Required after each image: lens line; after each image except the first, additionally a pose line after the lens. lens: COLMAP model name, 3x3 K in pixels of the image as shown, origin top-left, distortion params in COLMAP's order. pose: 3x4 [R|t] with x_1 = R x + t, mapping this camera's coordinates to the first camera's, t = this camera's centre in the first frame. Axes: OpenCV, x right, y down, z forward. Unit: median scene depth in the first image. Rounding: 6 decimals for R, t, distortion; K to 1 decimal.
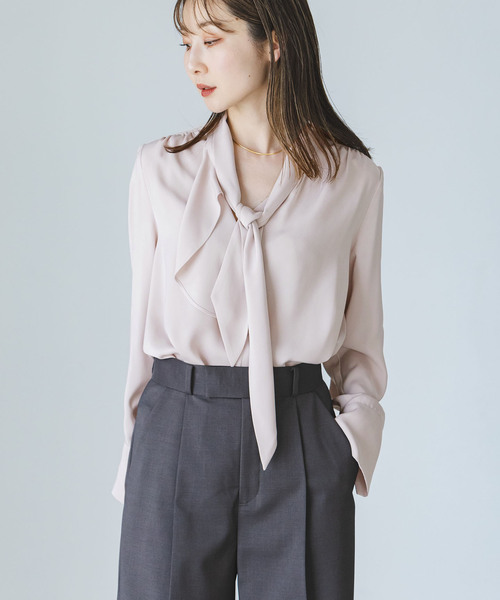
lens RADIAL K [[2222.5, 0, 250.3], [0, 2222.5, 358.5], [0, 0, 1]] dist [-7.119027, 0.542008]
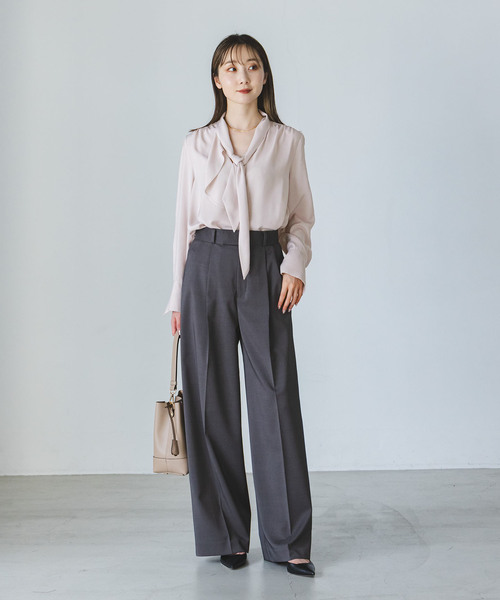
lens RADIAL K [[1422.8, 0, 250.0], [0, 1422.8, 300.0], [0, 0, 1]] dist [0.016119, 0.028984]
pose [[0.999659, -0.025685, -0.004627, 0.014436], [0.025912, 0.997947, 0.058570, -0.010311], [0.003114, -0.058670, 0.998273, -0.418173]]
